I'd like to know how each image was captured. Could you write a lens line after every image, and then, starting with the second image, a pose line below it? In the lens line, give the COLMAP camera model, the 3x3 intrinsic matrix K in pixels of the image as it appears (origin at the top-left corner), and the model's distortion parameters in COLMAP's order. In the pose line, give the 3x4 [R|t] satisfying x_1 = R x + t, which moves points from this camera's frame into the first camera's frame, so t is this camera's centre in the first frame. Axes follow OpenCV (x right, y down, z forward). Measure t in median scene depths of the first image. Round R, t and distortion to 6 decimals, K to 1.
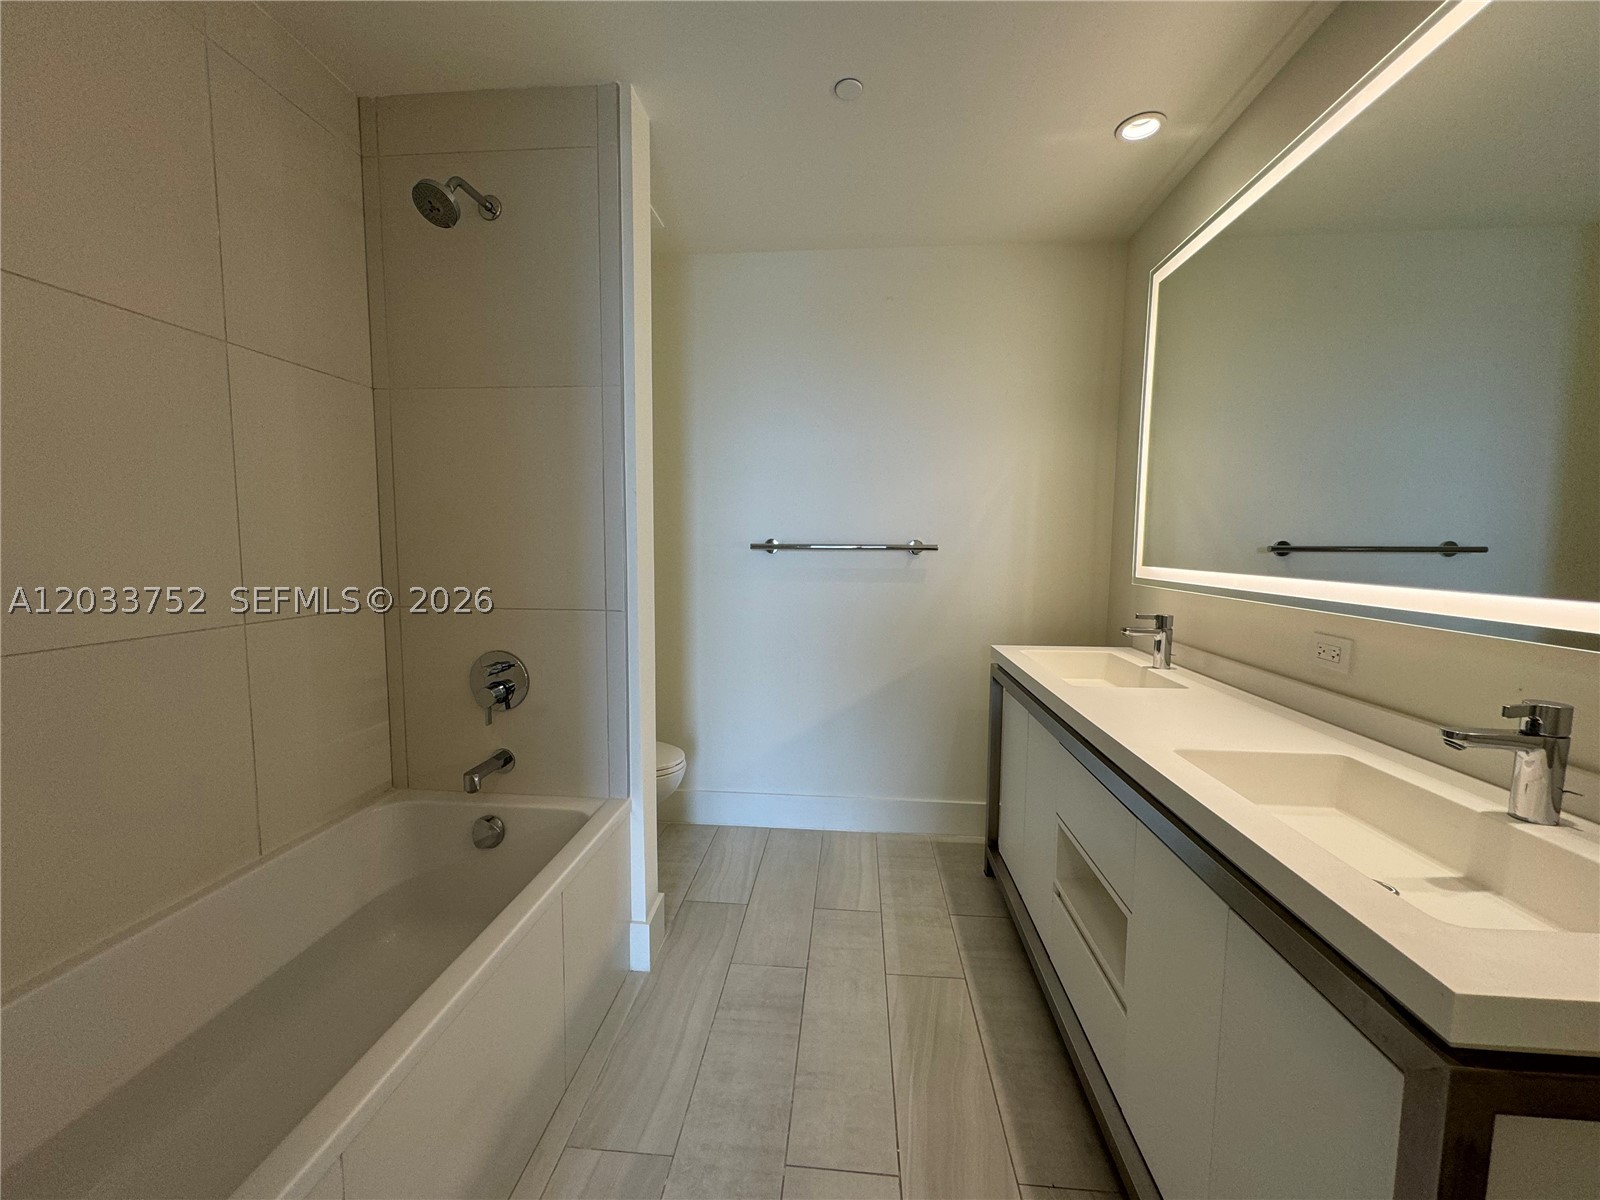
lens RADIAL K [[641.2, 0, 800.3], [0, 641.2, 594.8], [0, 0, 1]] dist [-0.010378, 0.002721]
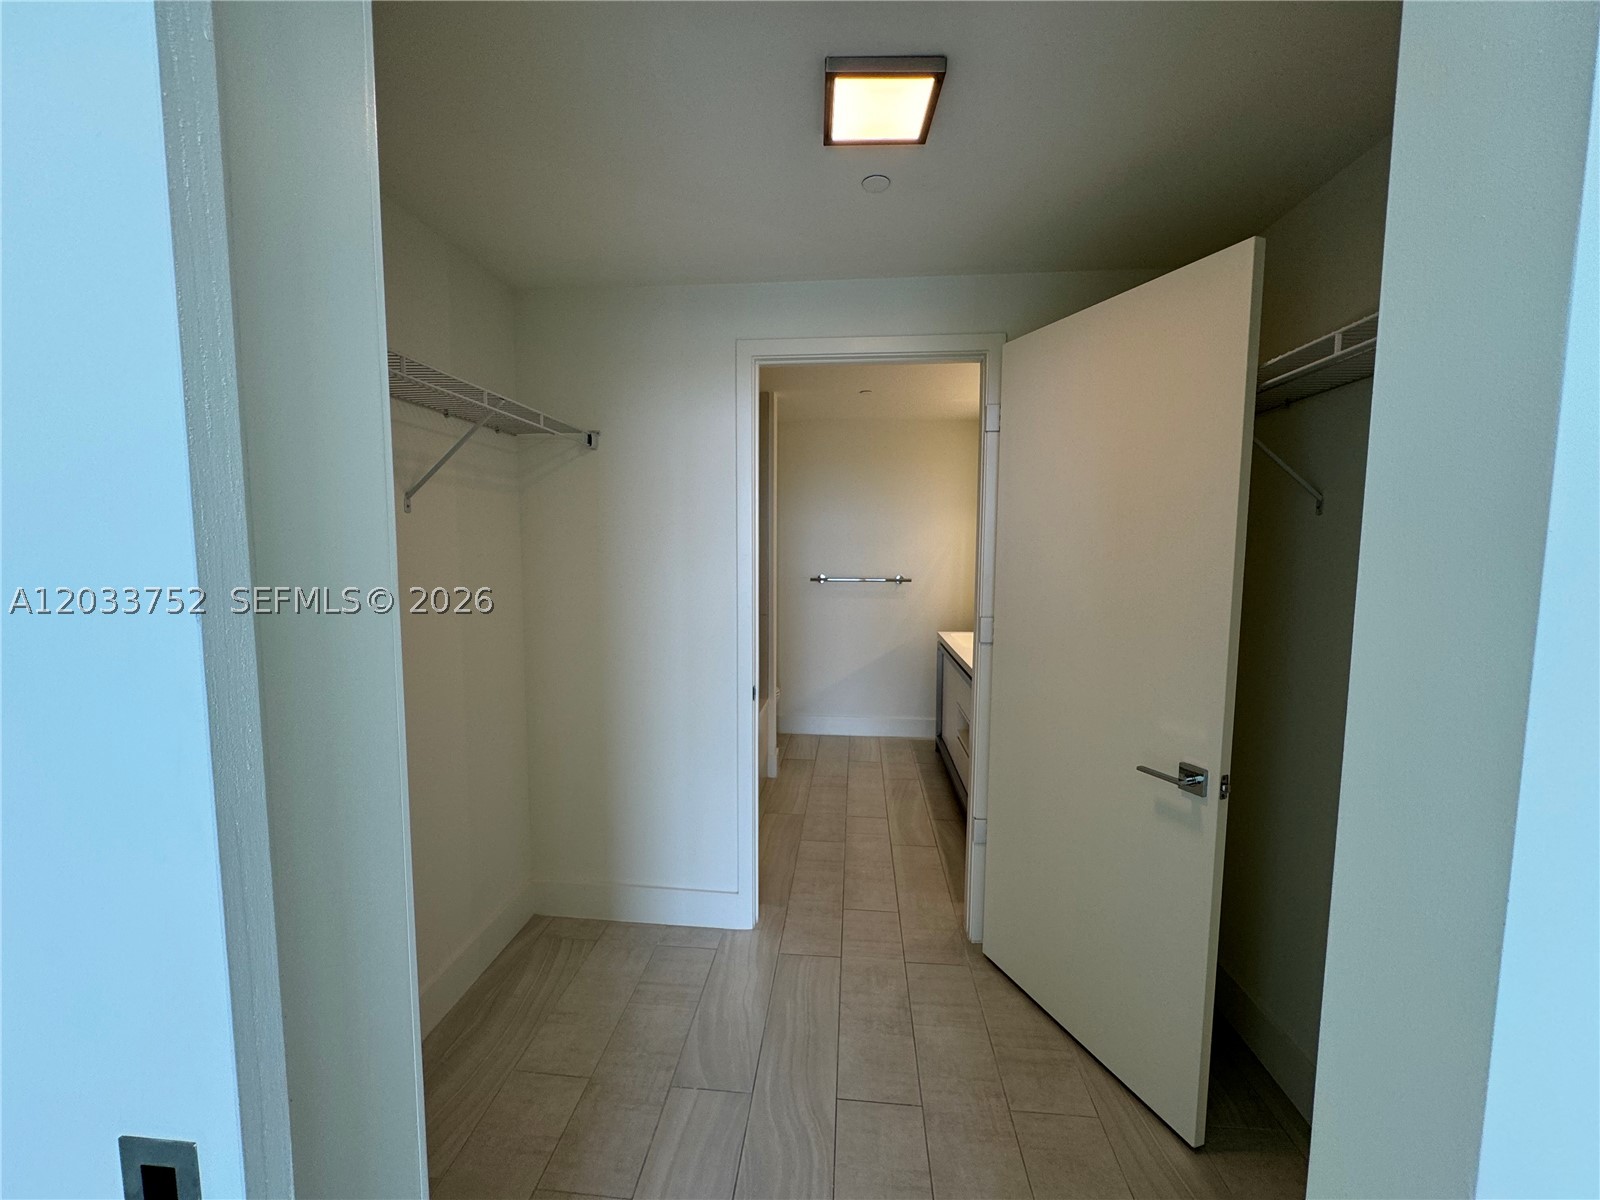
lens RADIAL K [[641.2, 0, 799.8], [0, 641.2, 594.1], [0, 0, 1]] dist [-0.010378, 0.002721]
pose [[0.999955, -0.005770, -0.007578, -0.114792], [0.005693, 0.999932, -0.010147, -0.022180], [0.007636, 0.010103, 0.999920, -1.038378]]
